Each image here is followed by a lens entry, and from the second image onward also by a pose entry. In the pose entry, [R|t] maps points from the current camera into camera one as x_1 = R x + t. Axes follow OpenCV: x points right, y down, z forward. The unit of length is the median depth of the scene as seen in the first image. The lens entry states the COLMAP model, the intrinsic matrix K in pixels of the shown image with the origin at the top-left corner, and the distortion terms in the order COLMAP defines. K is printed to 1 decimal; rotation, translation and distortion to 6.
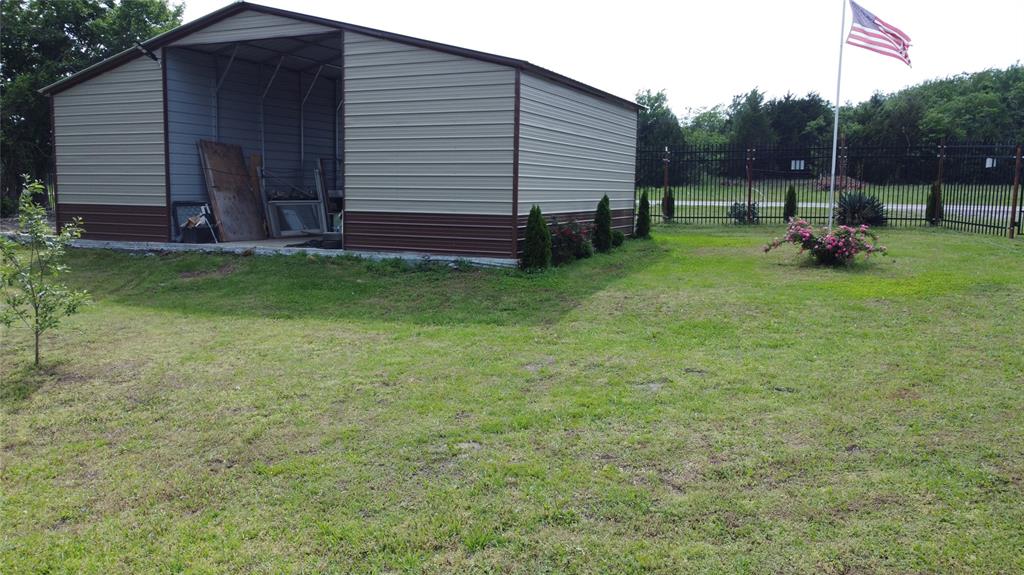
lens RADIAL K [[771.7, 0, 506.7], [0, 771.7, 294.0], [0, 0, 1]] dist [-0.006388, 0.006579]
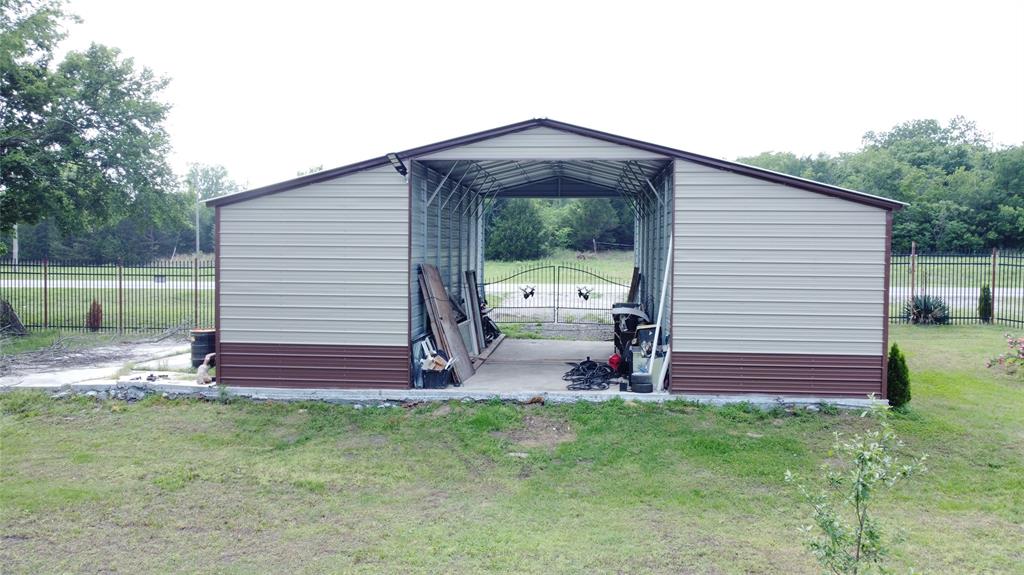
lens RADIAL K [[771.7, 0, 502.1], [0, 771.7, 284.8], [0, 0, 1]] dist [-0.006388, 0.006579]
pose [[0.942589, -0.018916, 0.333420, -0.610154], [0.046856, 0.996010, -0.075957, -0.109664], [-0.330653, 0.087219, 0.939714, 0.176754]]
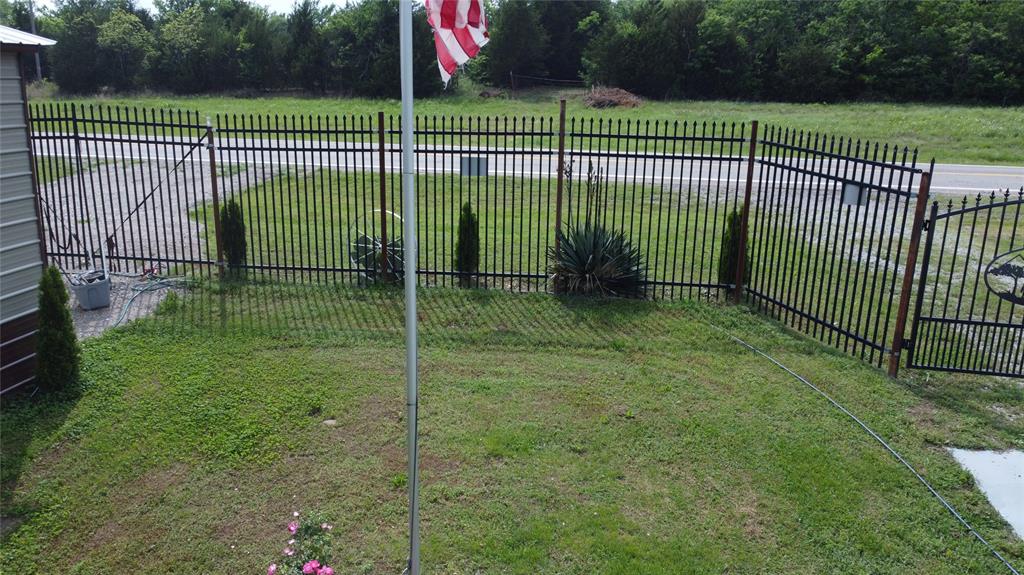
lens RADIAL K [[771.7, 0, 517.6], [0, 771.7, 283.9], [0, 0, 1]] dist [-0.006388, 0.006579]
pose [[0.964453, -0.056277, 0.258194, 0.347803], [0.021544, 0.990552, 0.135432, -0.199404], [-0.263376, -0.125056, 0.956553, 0.667516]]
